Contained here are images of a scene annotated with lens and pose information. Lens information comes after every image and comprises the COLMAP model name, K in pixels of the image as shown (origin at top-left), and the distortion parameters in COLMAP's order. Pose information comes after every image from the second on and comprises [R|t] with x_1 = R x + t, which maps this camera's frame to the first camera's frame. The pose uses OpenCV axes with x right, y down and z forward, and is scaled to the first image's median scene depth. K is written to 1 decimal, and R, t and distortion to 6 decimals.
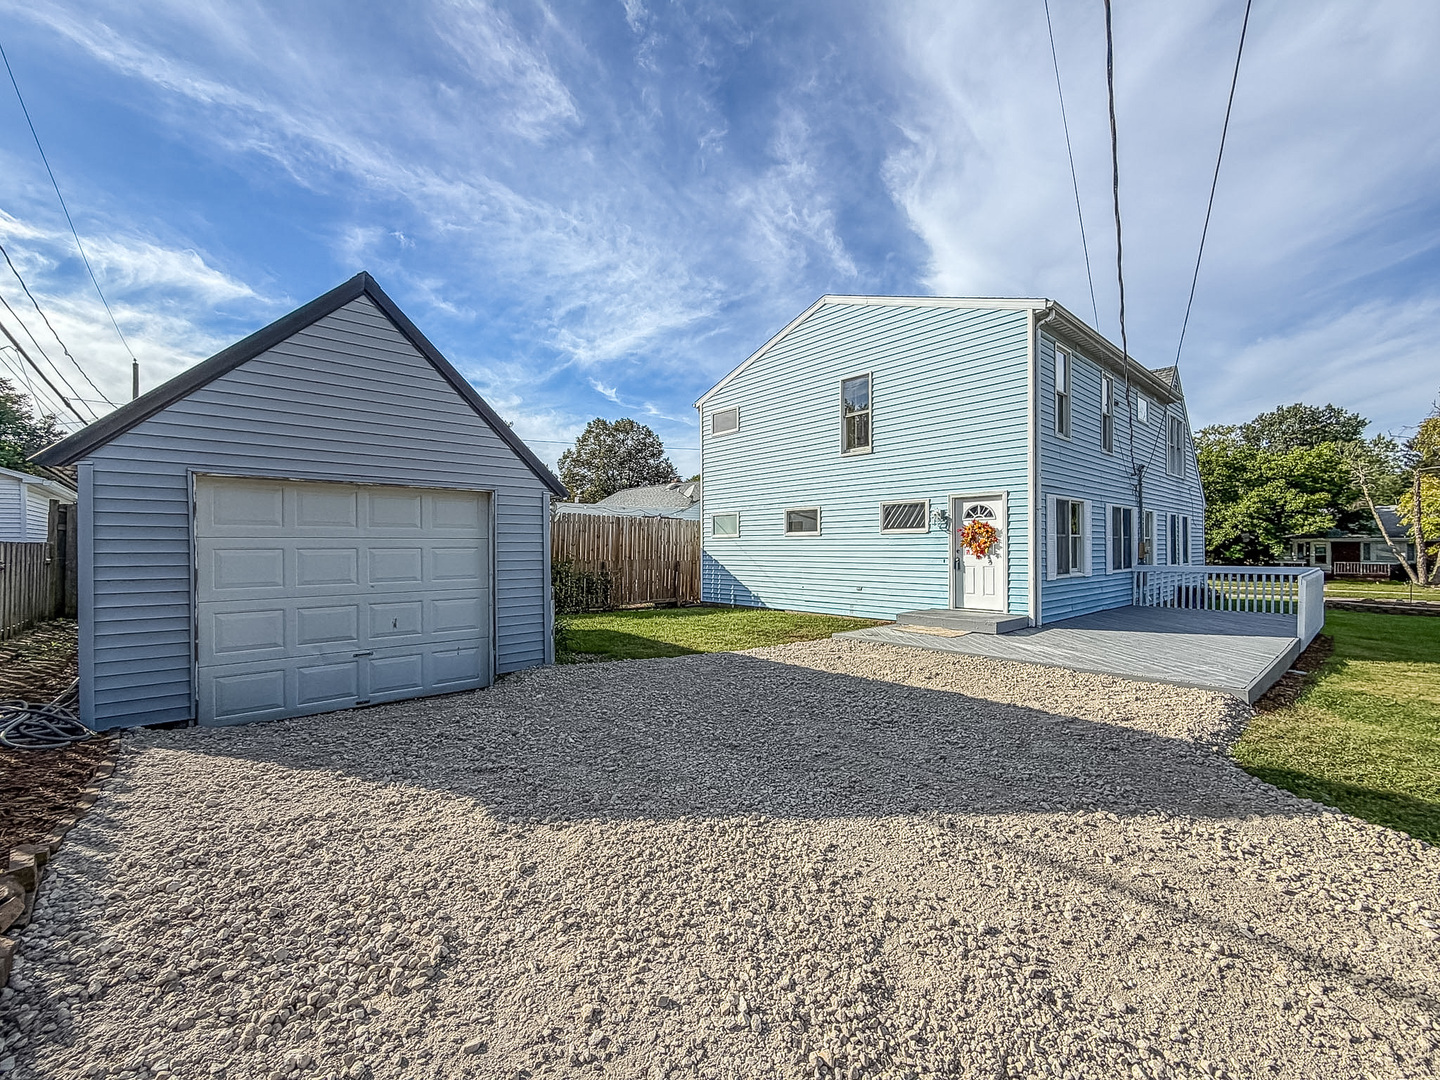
lens RADIAL K [[598.0, 0, 729.7], [0, 598.0, 547.8], [0, 0, 1]] dist [0.000423, 0.000031]
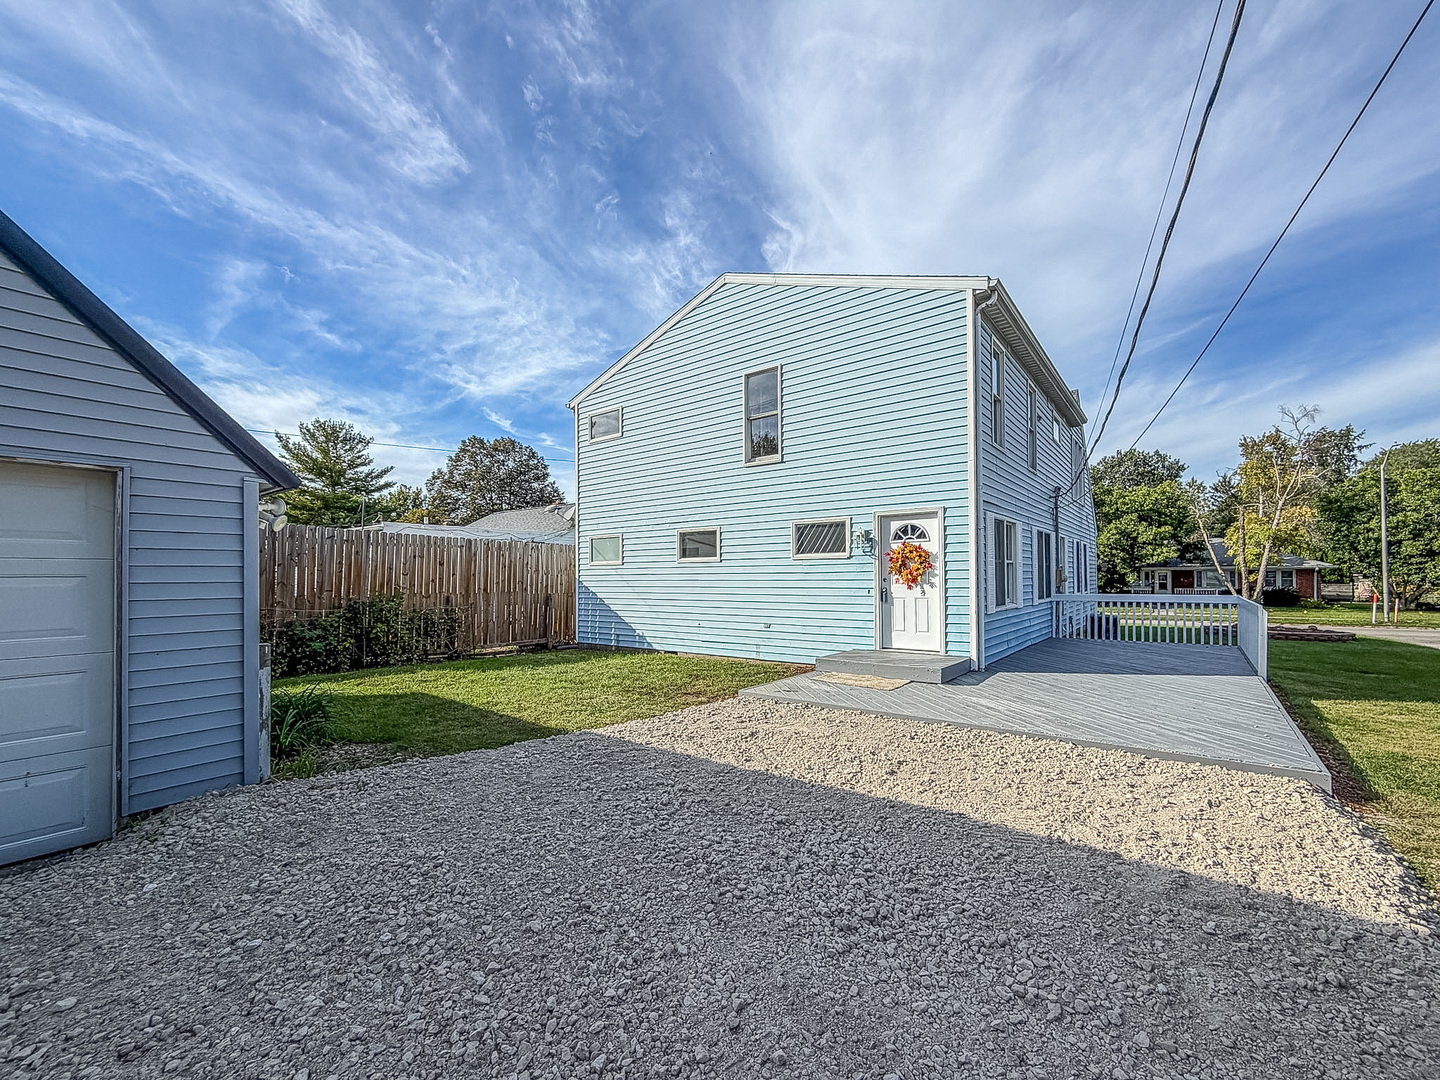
lens RADIAL K [[598.0, 0, 729.7], [0, 598.0, 547.8], [0, 0, 1]] dist [0.000423, 0.000031]
pose [[0.984848, 0.004762, 0.173355, 0.021116], [0.004056, 0.998717, -0.050479, 0.001860], [-0.173373, 0.050417, 0.983565, 0.181353]]
